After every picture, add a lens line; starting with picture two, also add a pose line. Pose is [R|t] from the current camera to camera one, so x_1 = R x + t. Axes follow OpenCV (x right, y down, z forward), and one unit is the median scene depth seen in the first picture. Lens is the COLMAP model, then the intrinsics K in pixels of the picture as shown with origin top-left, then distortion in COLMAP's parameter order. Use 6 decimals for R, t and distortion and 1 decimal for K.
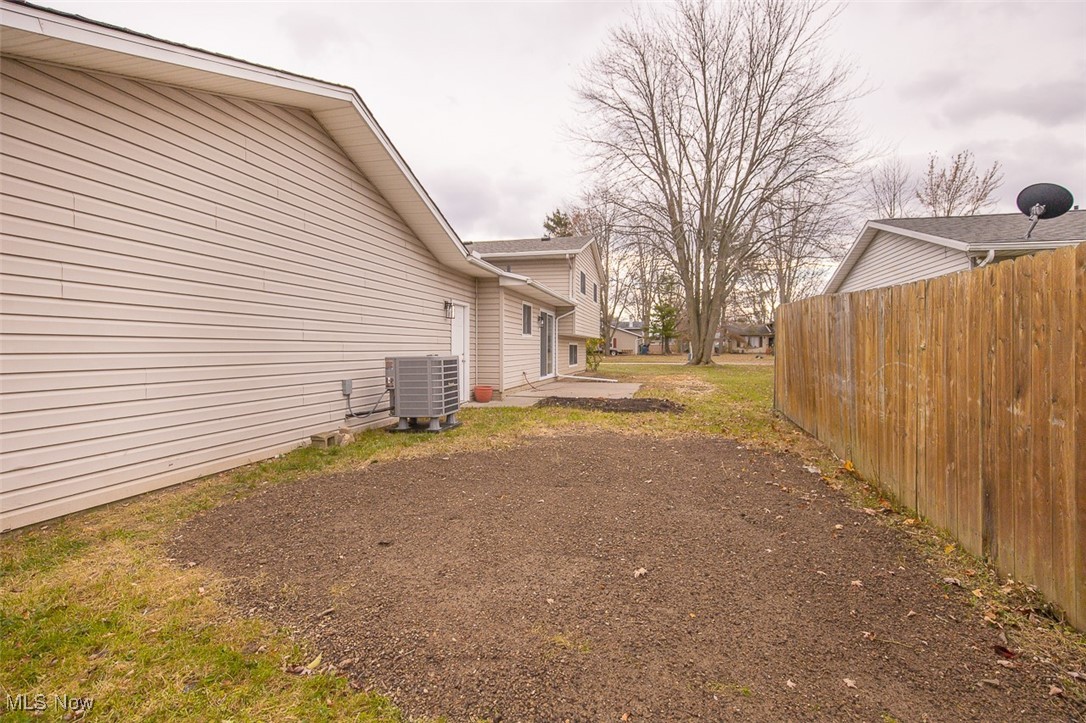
lens RADIAL K [[494.0, 0, 543.0], [0, 494.0, 361.5], [0, 0, 1]] dist [-0.001927, 0.000299]
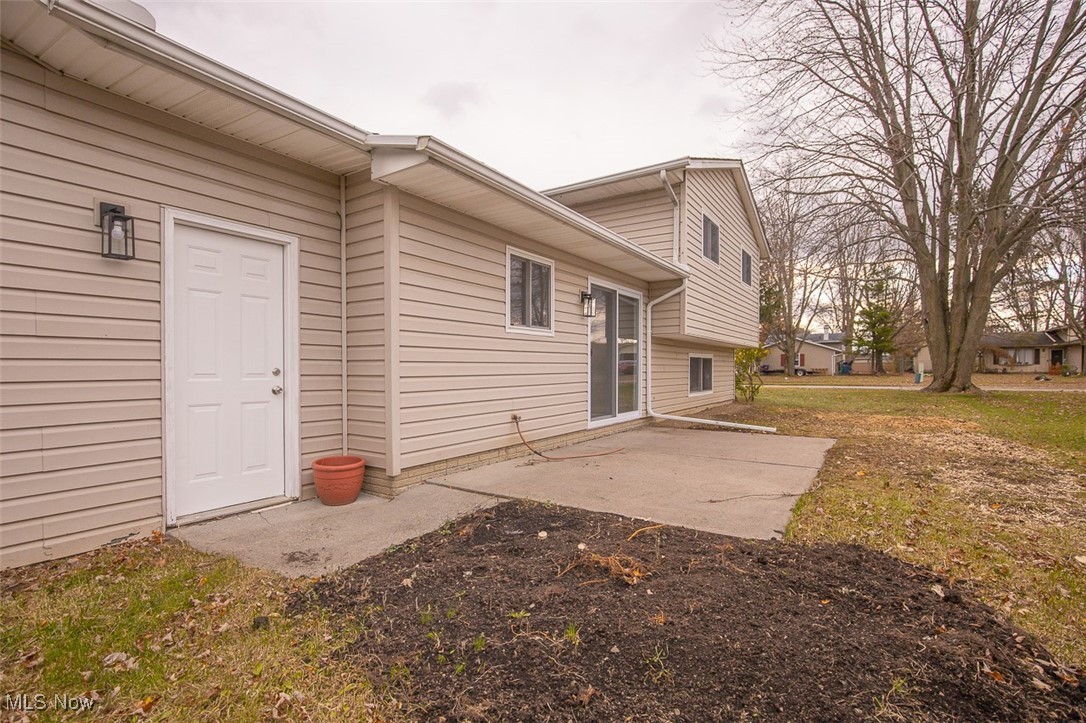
lens RADIAL K [[501.7, 0, 542.8], [0, 501.7, 380.3], [0, 0, 1]] dist [-0.002525, 0.000019]
pose [[0.942394, 0.003845, -0.334483, 0.055192], [-0.004866, 0.999986, -0.002215, -0.003454], [0.334470, 0.003715, 0.942399, 0.260017]]
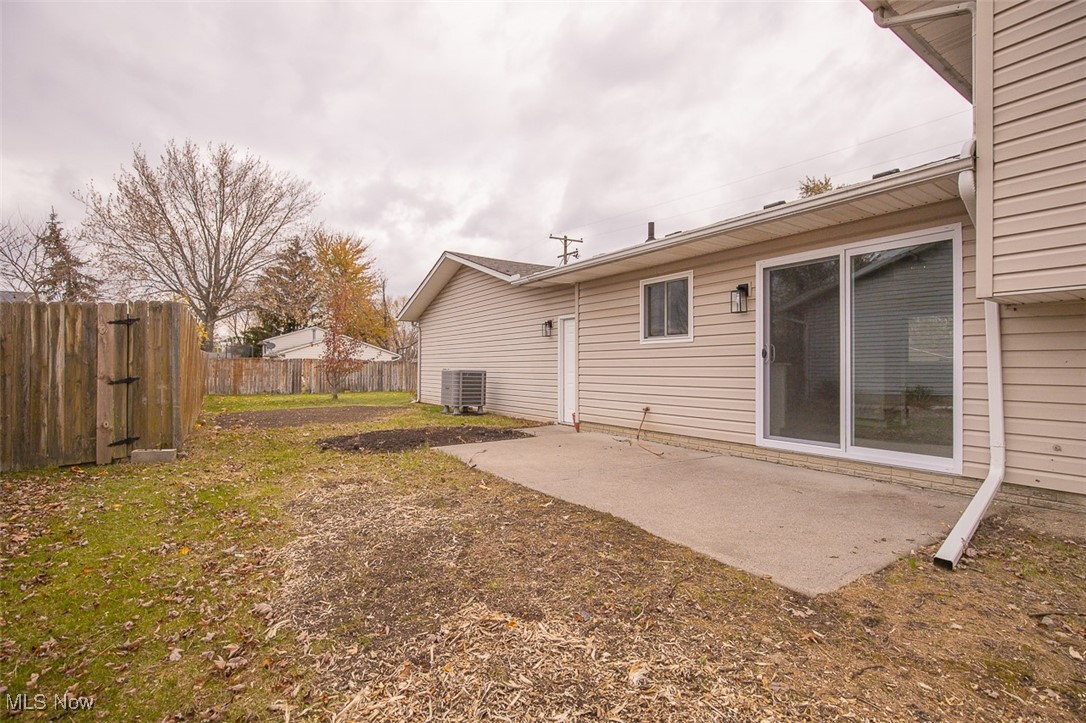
lens RADIAL K [[494.0, 0, 543.0], [0, 494.0, 361.5], [0, 0, 1]] dist [-0.001927, 0.000299]
pose [[-0.660615, -0.005516, -0.750704, 0.195069], [-0.015339, 0.999863, 0.006151, -0.013658], [0.750568, 0.015578, -0.660610, 0.550719]]
